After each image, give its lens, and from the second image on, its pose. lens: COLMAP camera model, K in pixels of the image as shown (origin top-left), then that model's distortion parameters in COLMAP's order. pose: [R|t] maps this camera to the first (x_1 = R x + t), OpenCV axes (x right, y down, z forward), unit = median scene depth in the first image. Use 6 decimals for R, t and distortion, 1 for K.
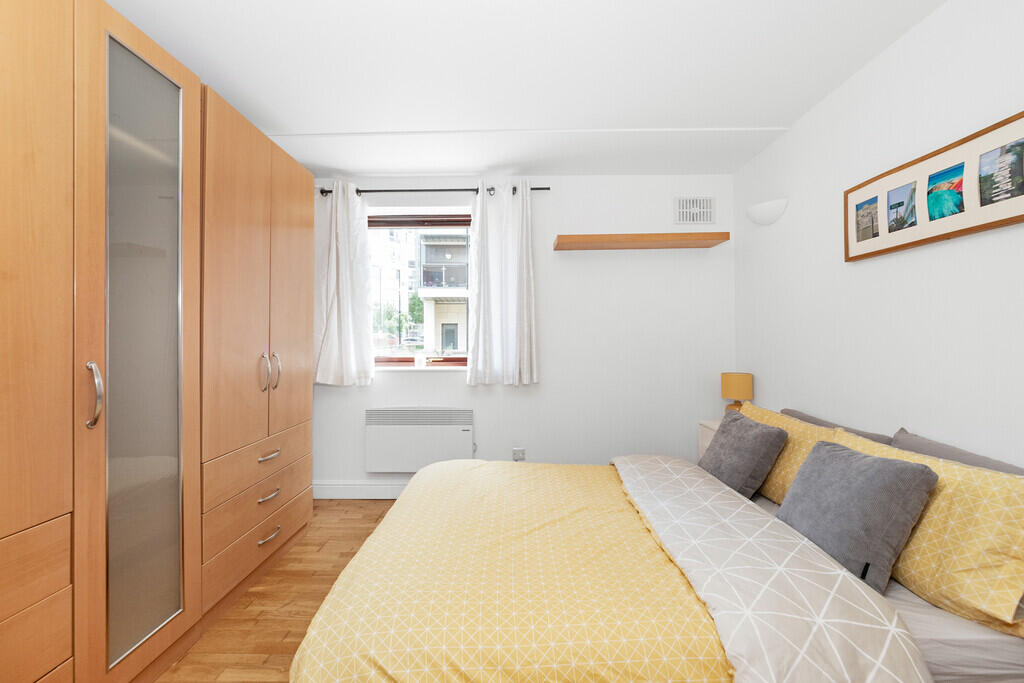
lens RADIAL K [[429.5, 0, 509.4], [0, 429.5, 340.8], [0, 0, 1]] dist [-0.007100, -0.000473]
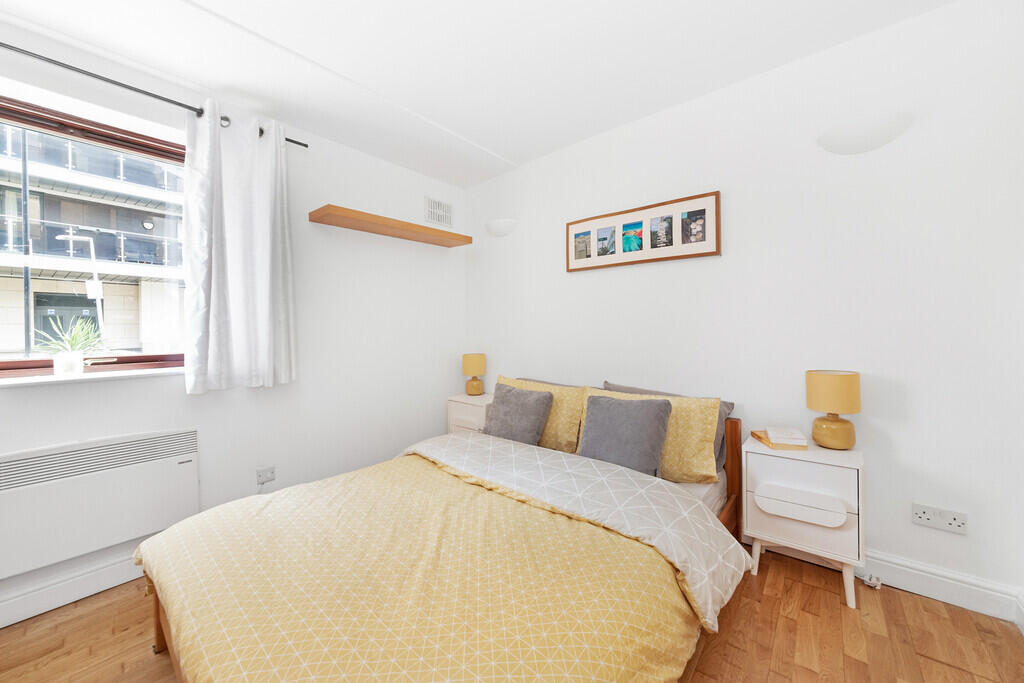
lens RADIAL K [[379.6, 0, 510.4], [0, 379.6, 331.6], [0, 0, 1]] dist [-0.011537, -0.000168]
pose [[0.632353, -0.012857, 0.774574, -0.360486], [0.009250, 0.999916, 0.009046, 0.005047], [-0.774625, 0.001444, 0.632419, 0.356312]]
